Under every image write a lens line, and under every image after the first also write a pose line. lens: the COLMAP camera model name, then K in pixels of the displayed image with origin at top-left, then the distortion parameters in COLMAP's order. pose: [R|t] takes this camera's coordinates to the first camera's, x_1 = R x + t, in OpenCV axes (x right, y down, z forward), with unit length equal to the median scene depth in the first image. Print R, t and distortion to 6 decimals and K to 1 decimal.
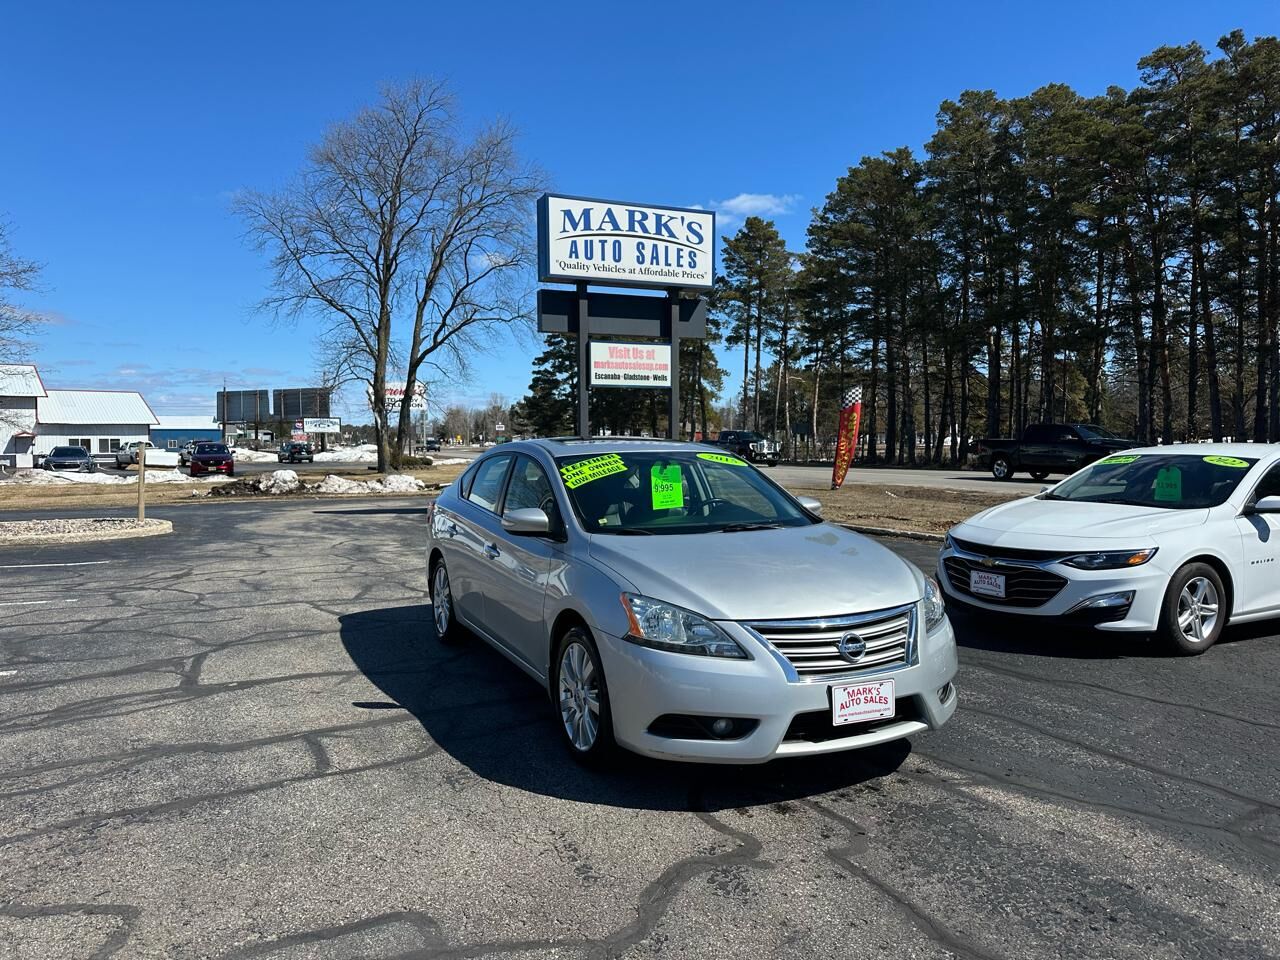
lens RADIAL K [[911.1, 0, 648.1], [0, 911.1, 501.4], [0, 0, 1]] dist [0.116996, -0.137722]
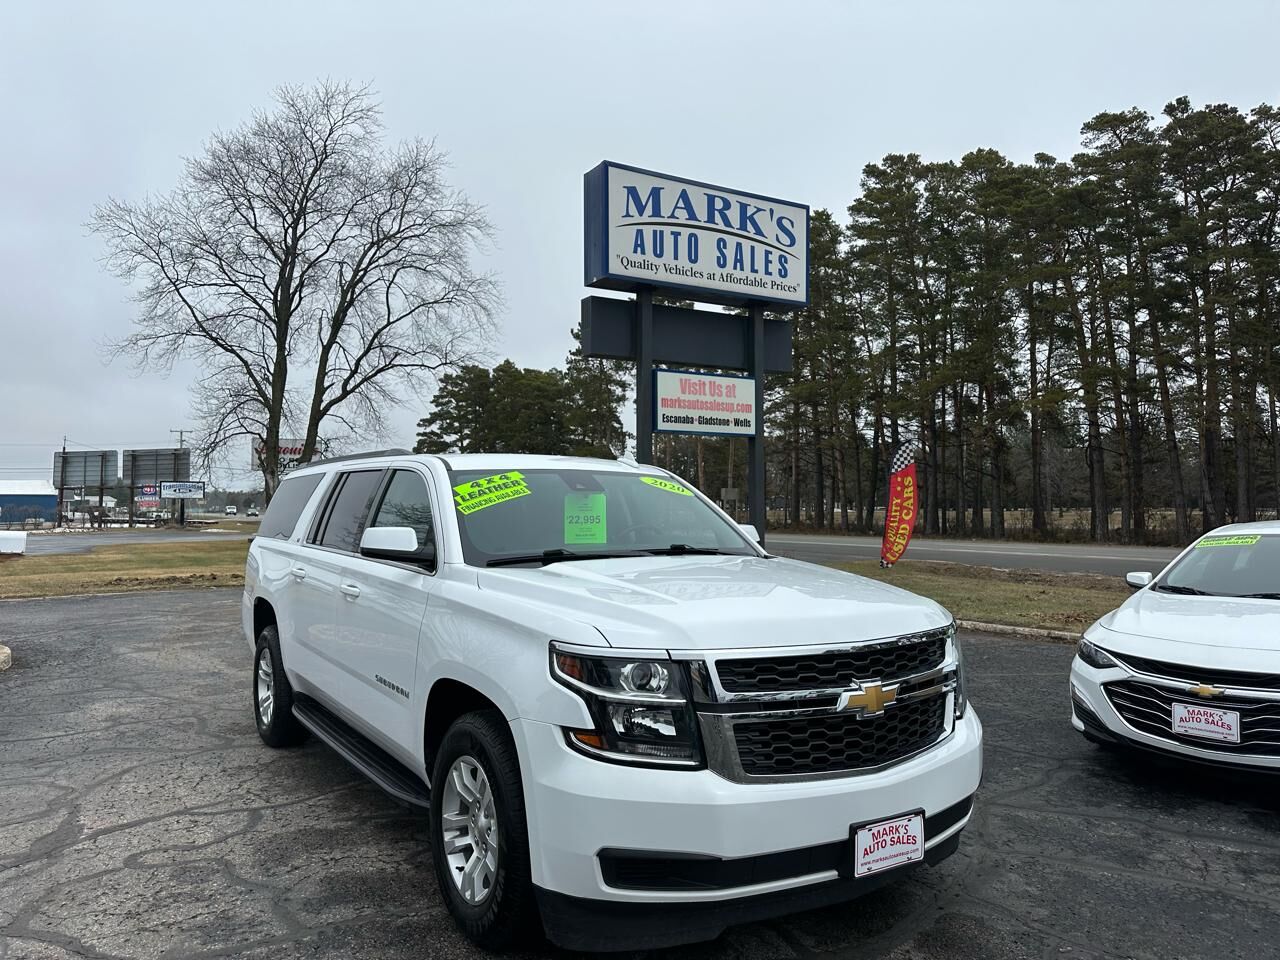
lens RADIAL K [[908.8, 0, 638.8], [0, 908.8, 496.4], [0, 0, 1]] dist [0.115026, -0.146369]
pose [[0.990813, 0.002463, 0.135215, -0.079376], [0.008022, 0.997003, -0.076946, -0.010103], [-0.135000, 0.077324, 0.987824, 0.140663]]
